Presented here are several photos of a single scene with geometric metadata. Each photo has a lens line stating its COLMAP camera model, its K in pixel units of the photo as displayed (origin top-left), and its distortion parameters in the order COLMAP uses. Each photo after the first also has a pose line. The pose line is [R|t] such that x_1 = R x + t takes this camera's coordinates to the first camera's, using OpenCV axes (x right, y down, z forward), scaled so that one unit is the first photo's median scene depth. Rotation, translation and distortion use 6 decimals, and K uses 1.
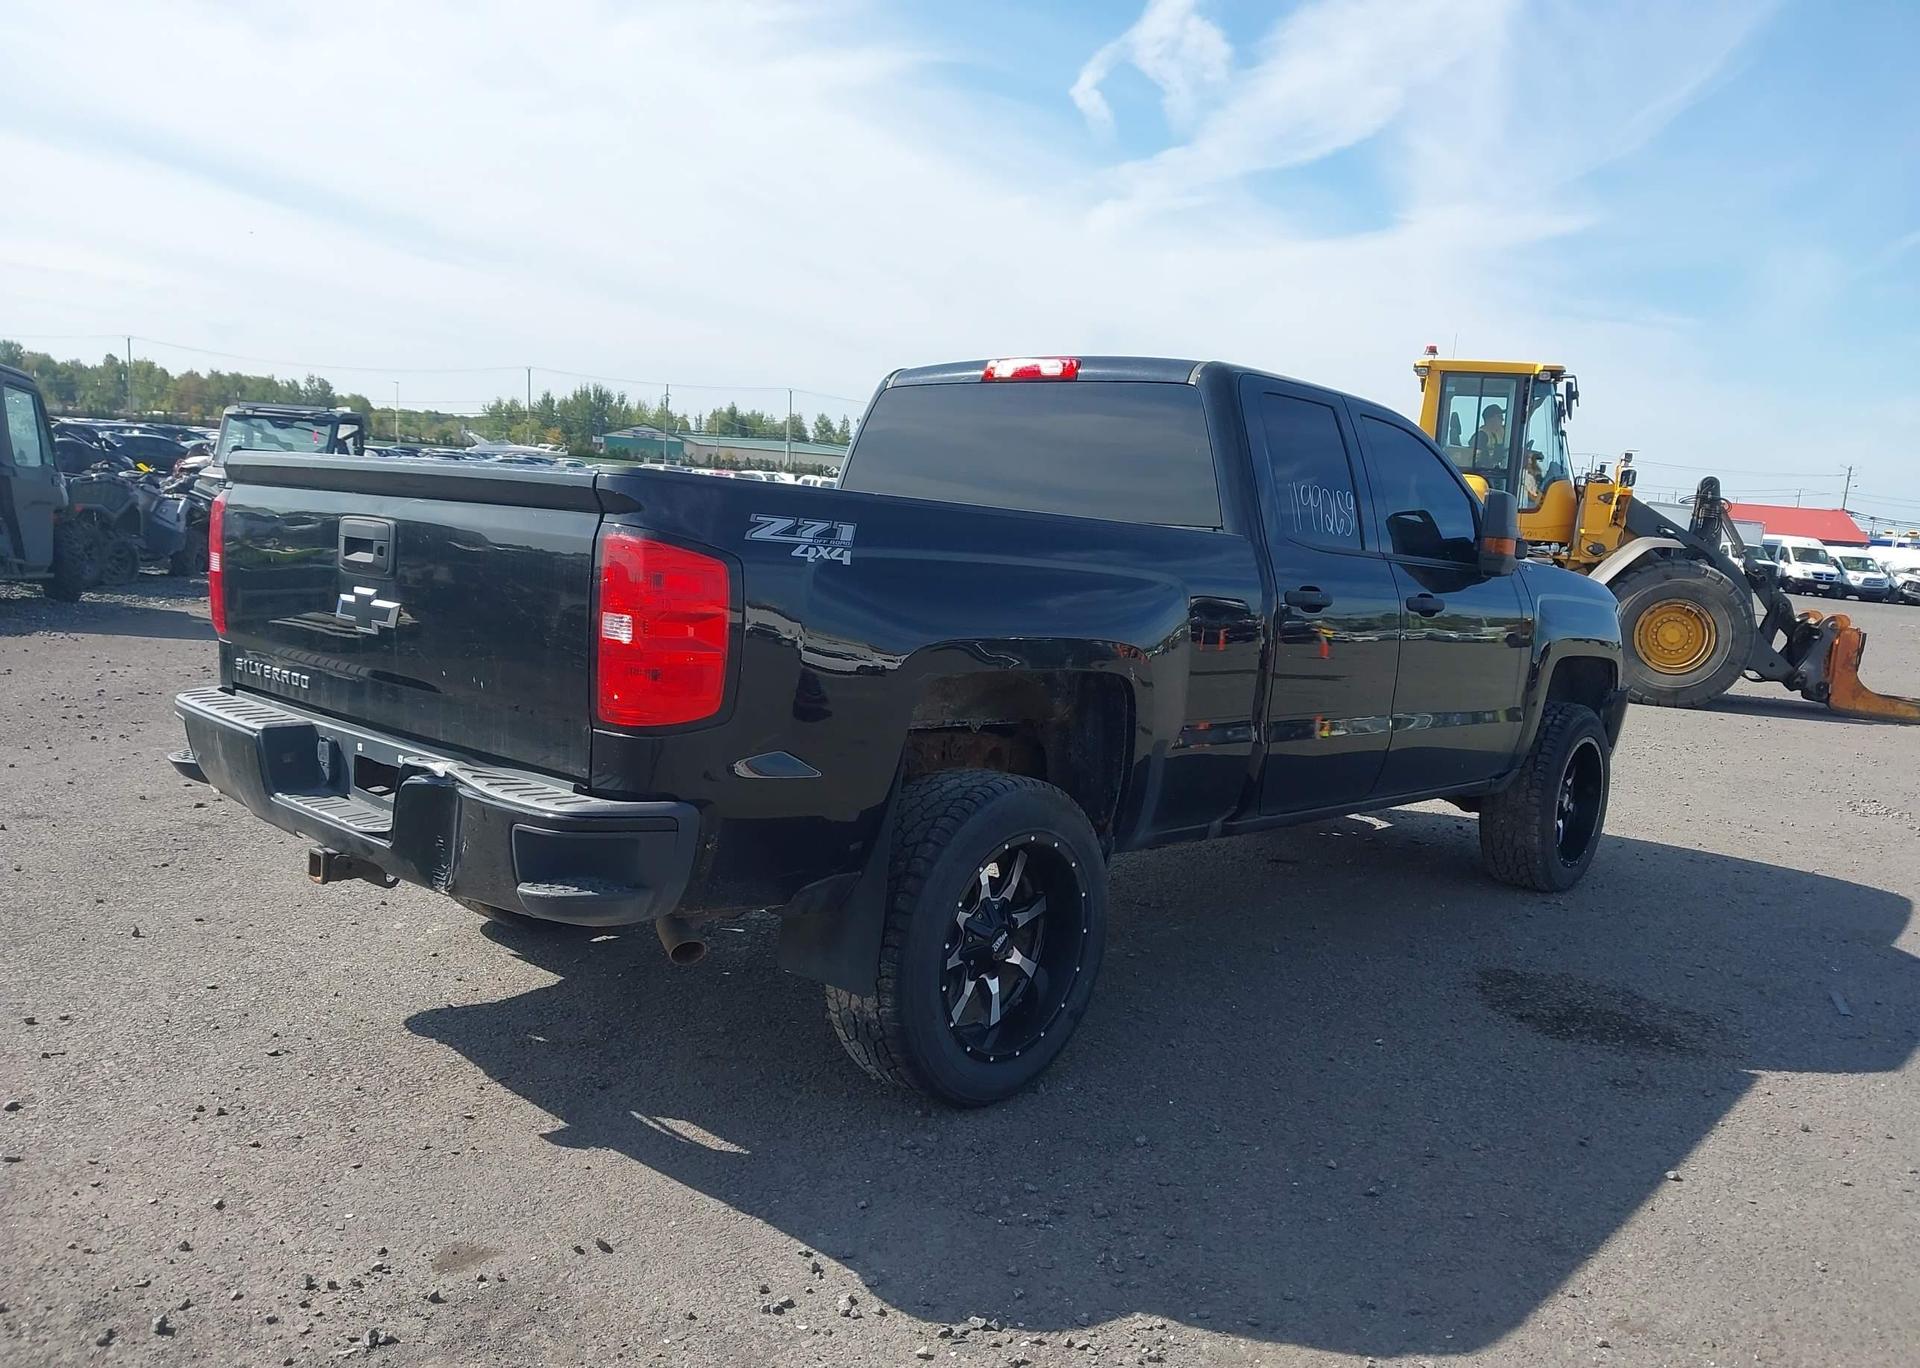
lens RADIAL K [[1525.7, 0, 944.3], [0, 1525.7, 678.2], [0, 0, 1]] dist [0.013604, -0.009775]
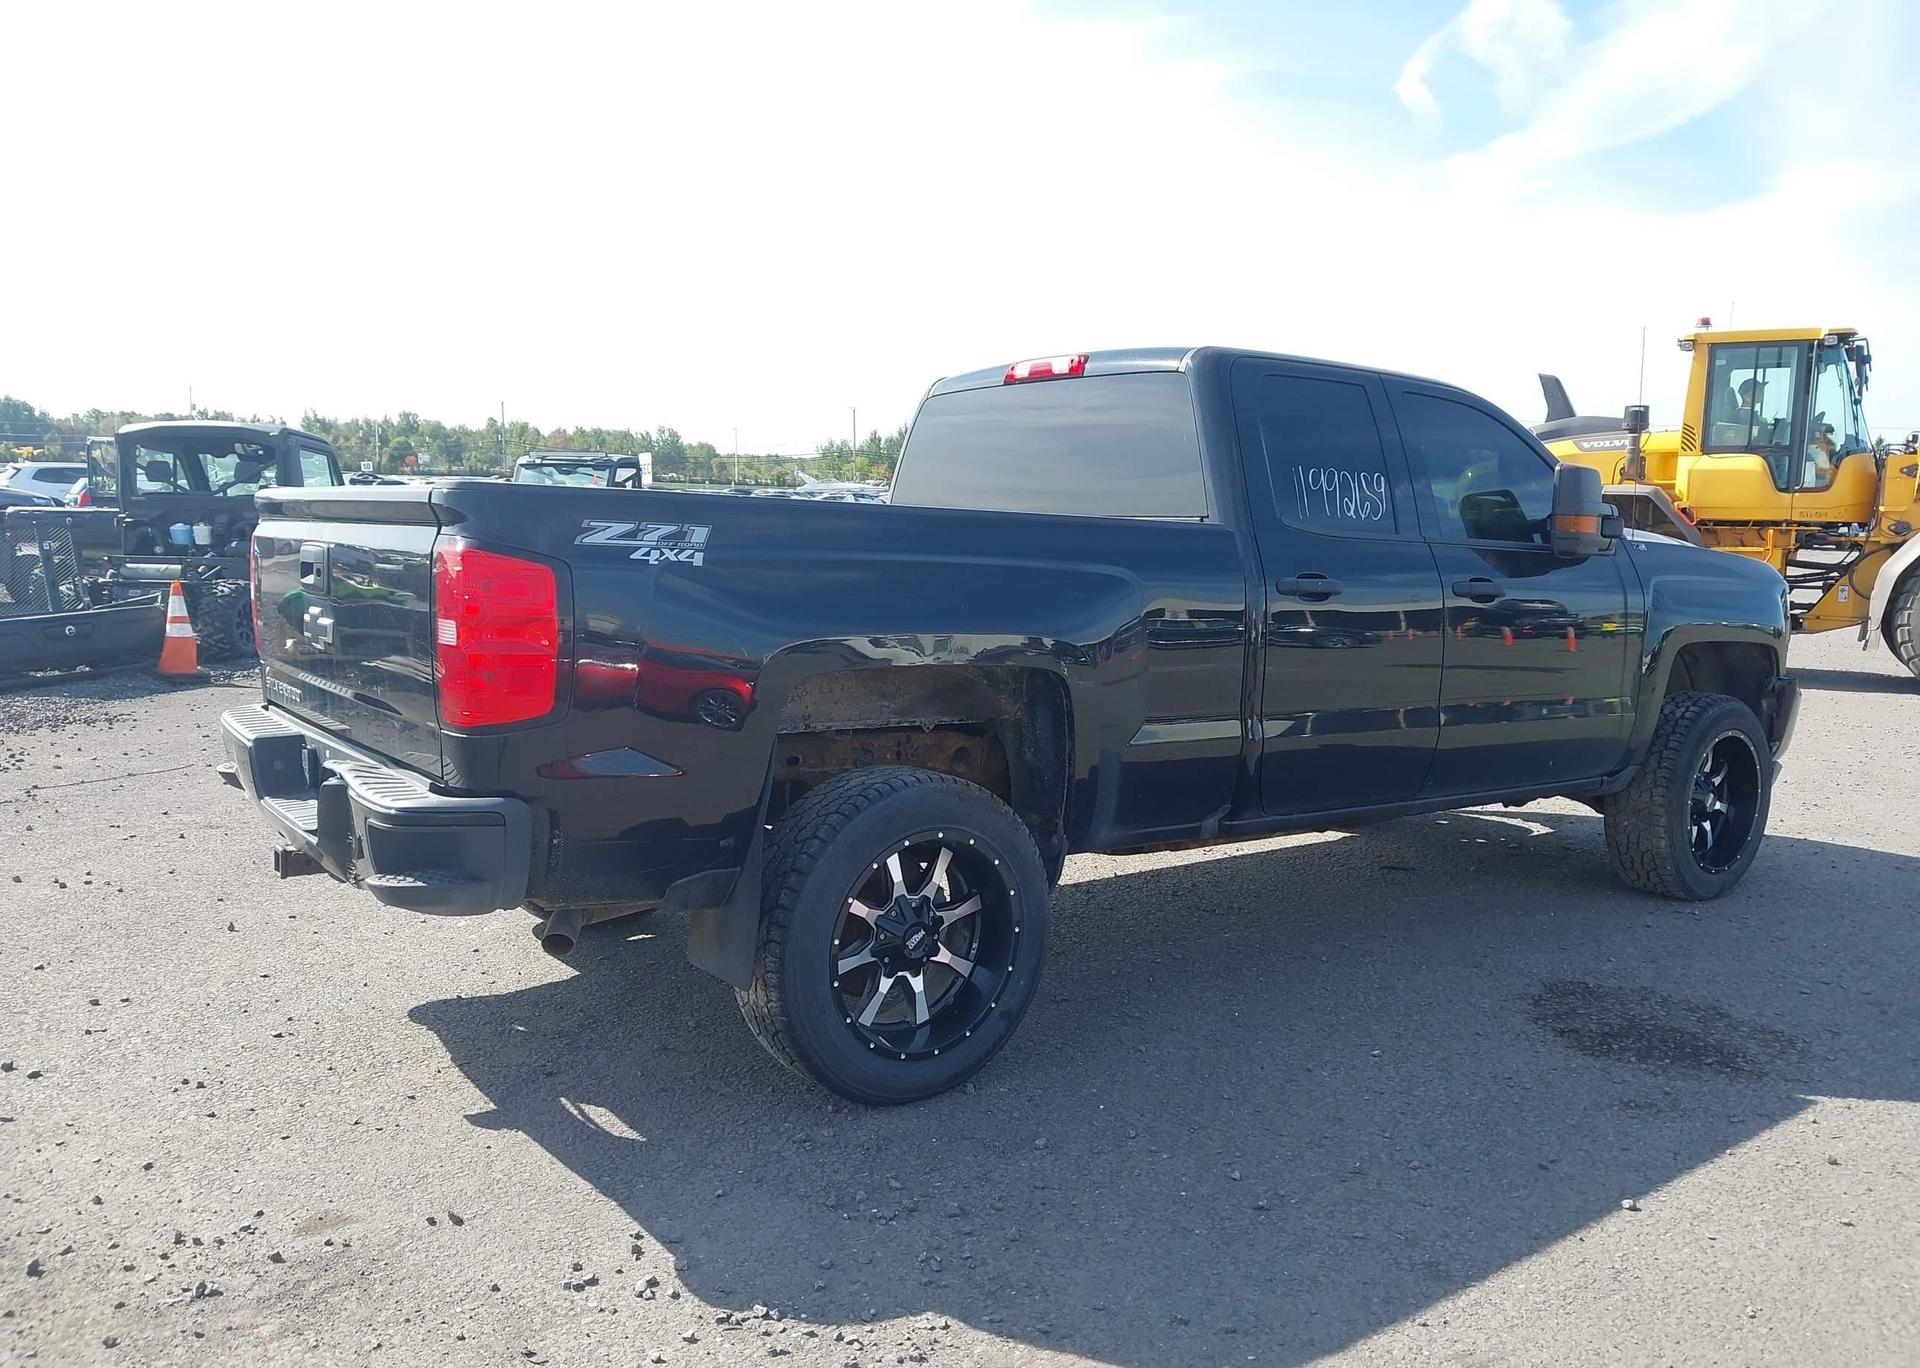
lens RADIAL K [[1514.2, 0, 960.0], [0, 1514.2, 684.0], [0, 0, 1]] dist [0.013313, -0.008154]
pose [[0.977612, -0.025499, -0.208863, 0.275470], [0.023647, 0.999656, -0.011363, 0.017758], [0.209081, 0.006169, 0.977879, 0.036784]]
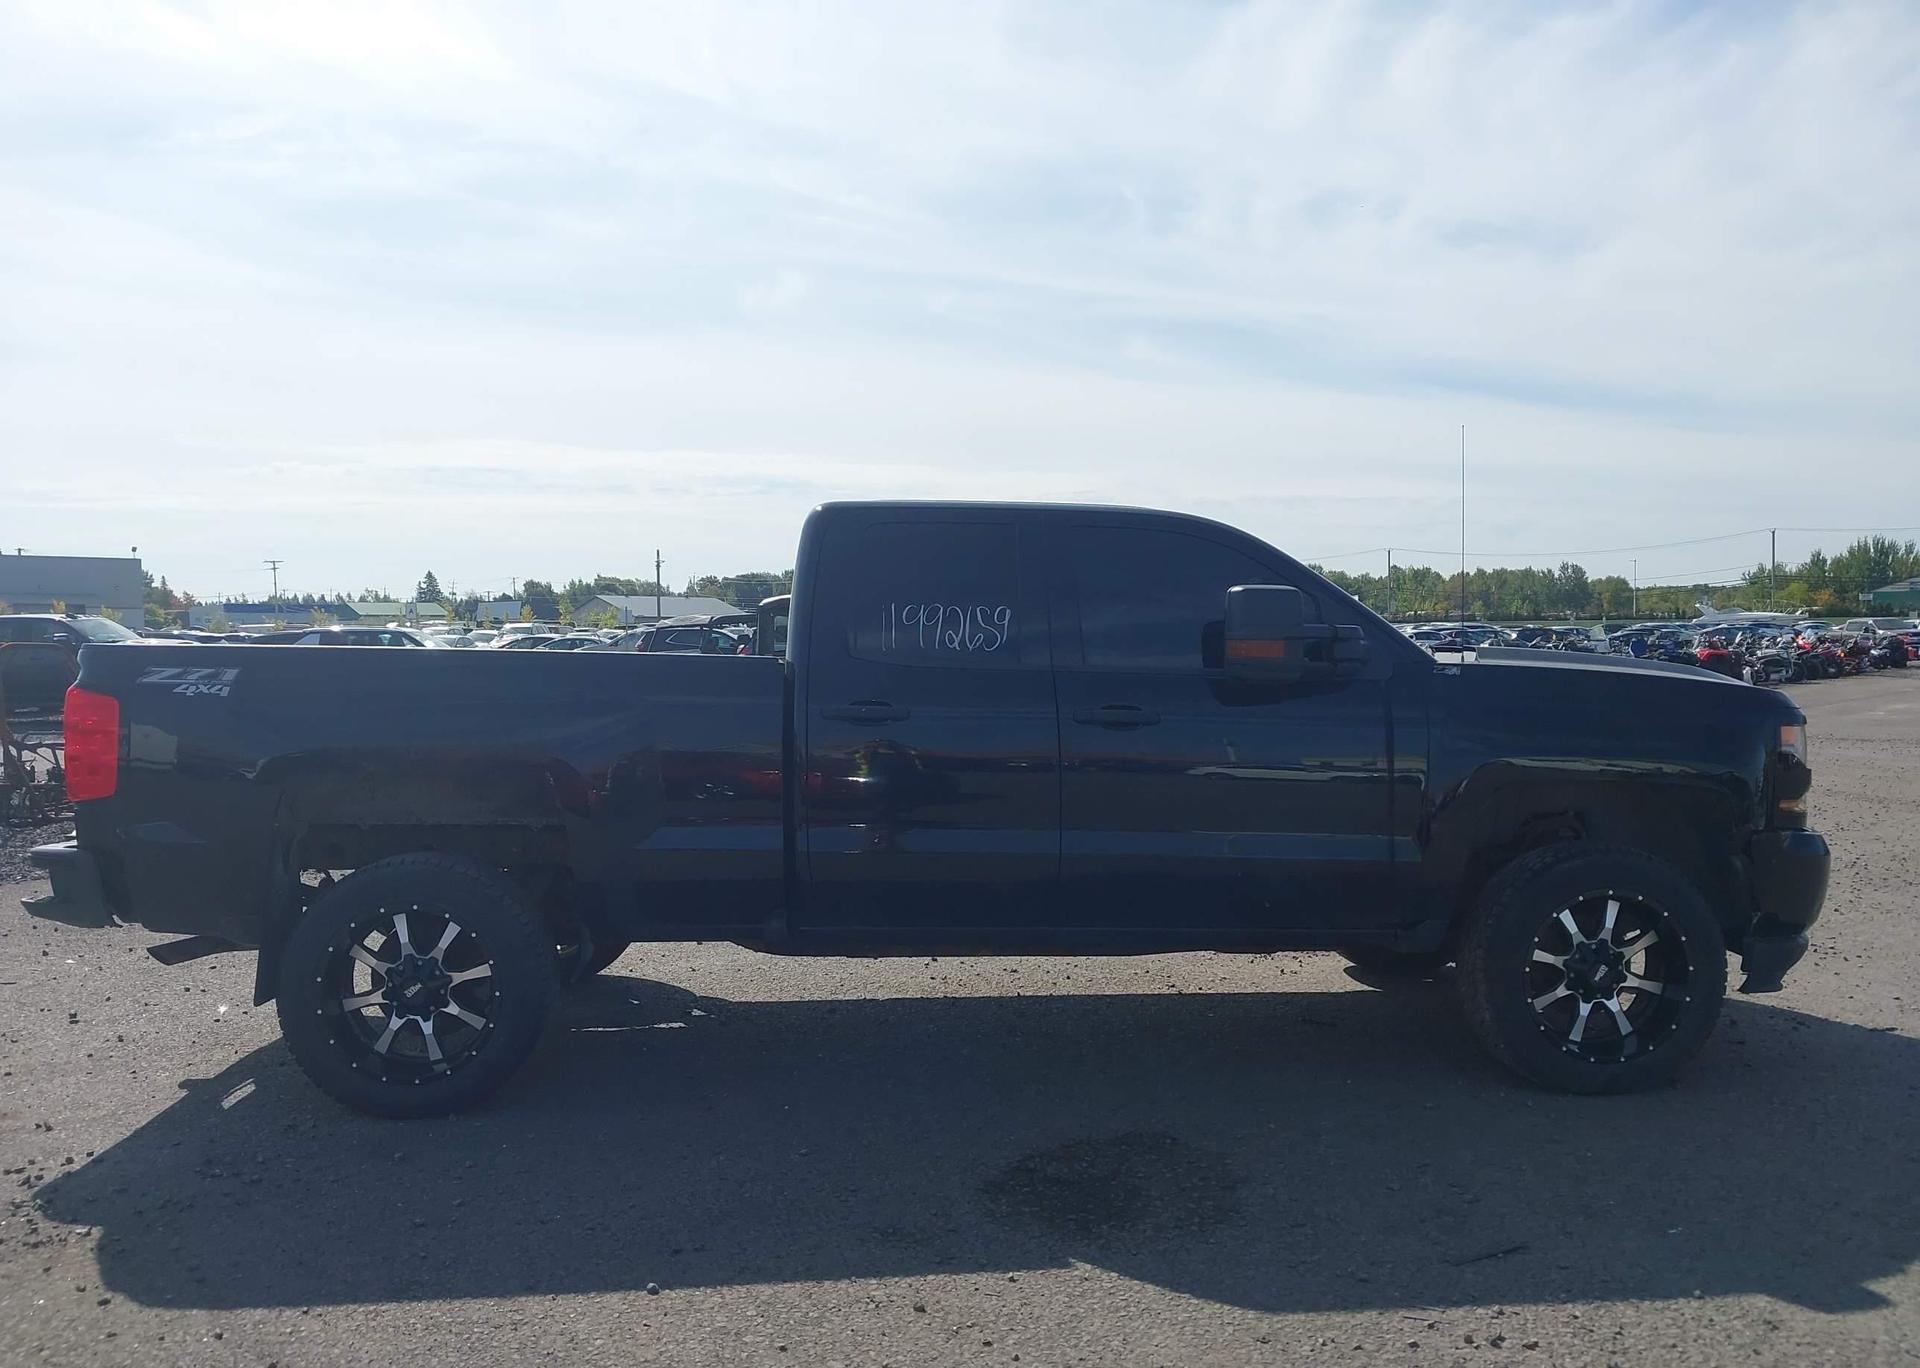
lens RADIAL K [[1537.5, 0, 1015.4], [0, 1537.5, 676.5], [0, 0, 1]] dist [-0.005593, -0.001911]
pose [[0.709324, -0.062839, -0.702076, 1.293958], [-0.021927, 0.993569, -0.111083, 0.045299], [0.704542, 0.094188, 0.703384, 0.433547]]
